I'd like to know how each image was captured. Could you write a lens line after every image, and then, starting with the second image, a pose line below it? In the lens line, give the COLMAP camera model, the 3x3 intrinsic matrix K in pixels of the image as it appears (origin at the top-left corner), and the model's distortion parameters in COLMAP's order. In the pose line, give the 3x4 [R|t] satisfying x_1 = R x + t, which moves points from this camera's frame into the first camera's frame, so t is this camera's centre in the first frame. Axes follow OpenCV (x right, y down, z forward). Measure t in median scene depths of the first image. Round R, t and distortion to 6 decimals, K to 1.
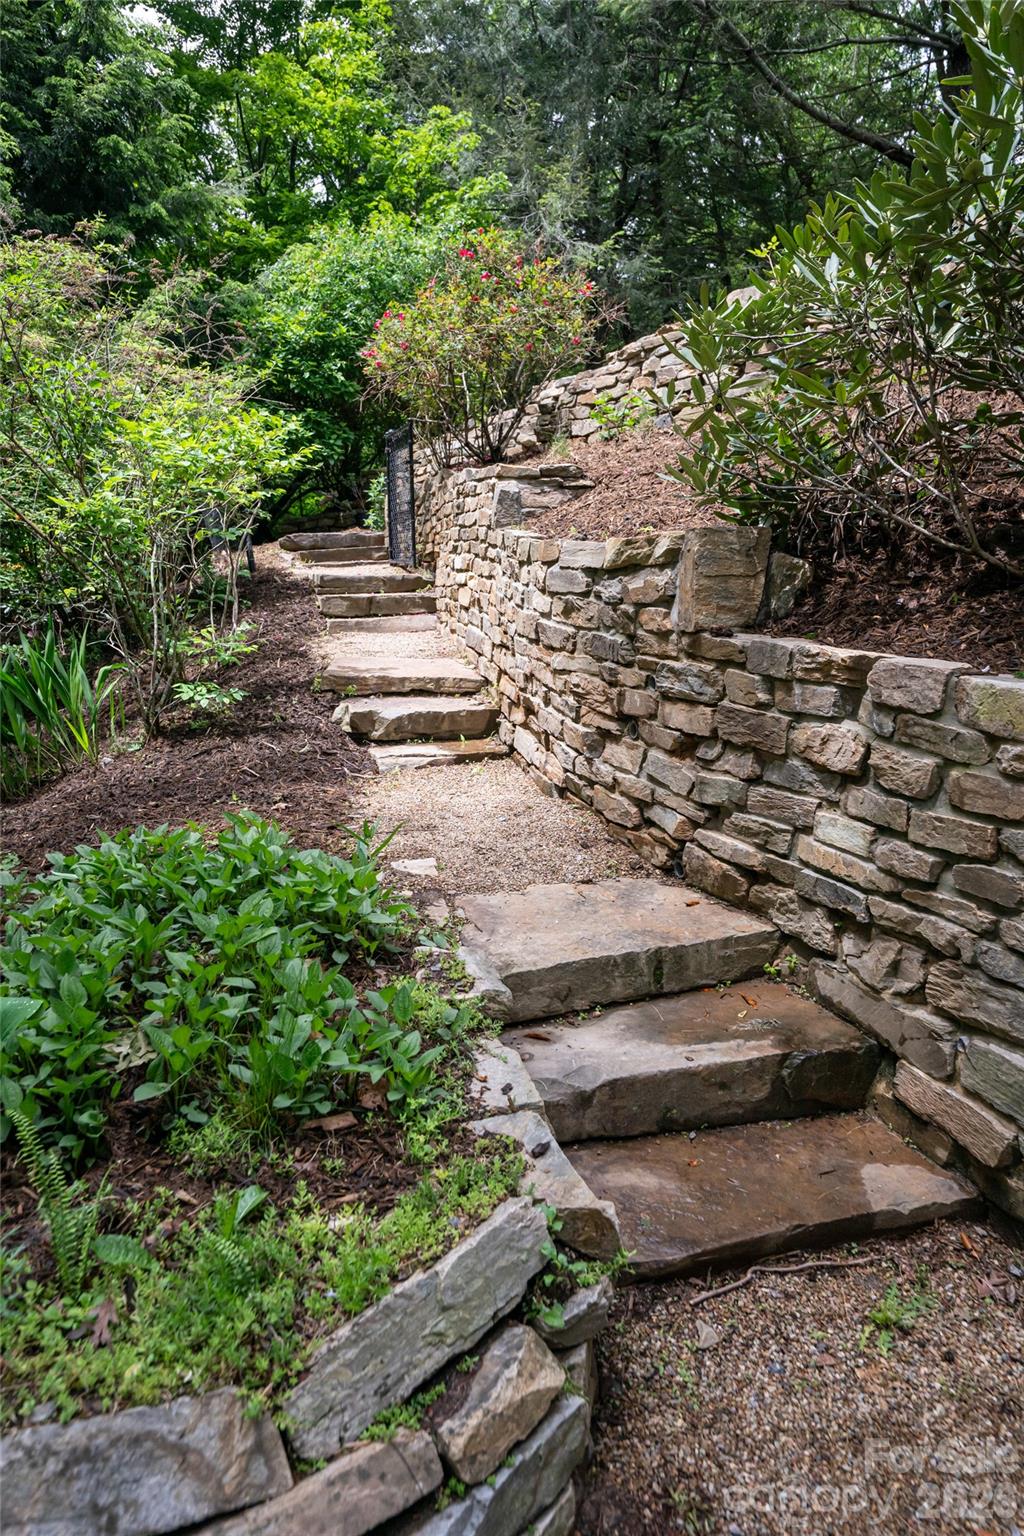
lens RADIAL K [[1059.9, 0, 508.5], [0, 1059.9, 778.9], [0, 0, 1]] dist [-0.010847, -0.000528]
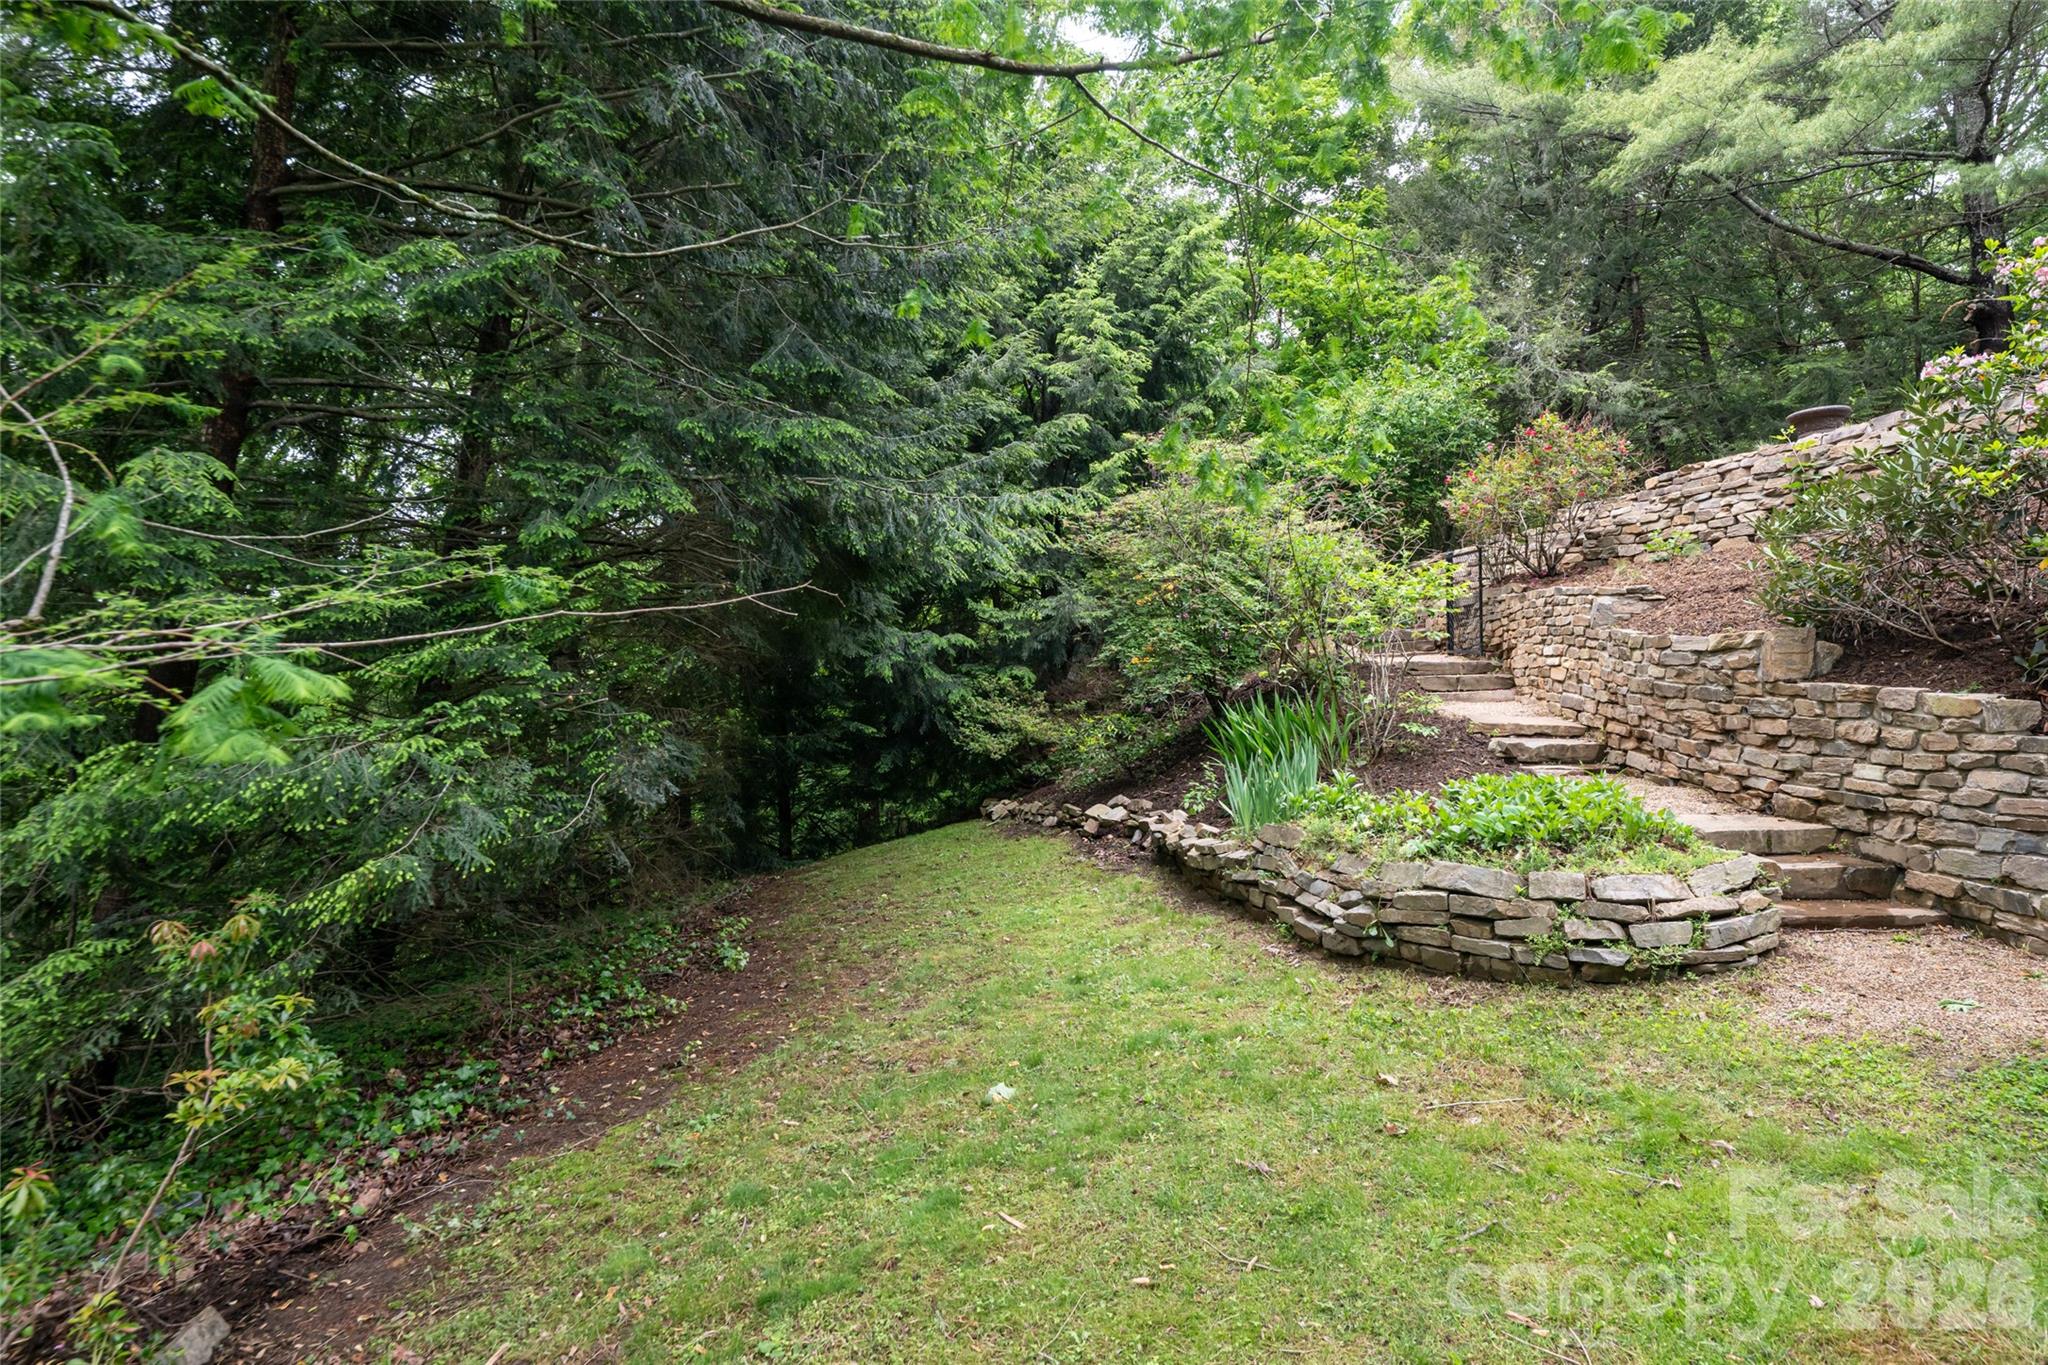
lens RADIAL K [[1126.4, 0, 1040.3], [0, 1126.4, 670.6], [0, 0, 1]] dist [-0.019918, 0.001937]
pose [[0.941963, -0.007285, -0.335637, -0.394800], [-0.056205, 0.982232, -0.179059, 0.277779], [0.330978, 0.187531, 0.924817, -1.312219]]
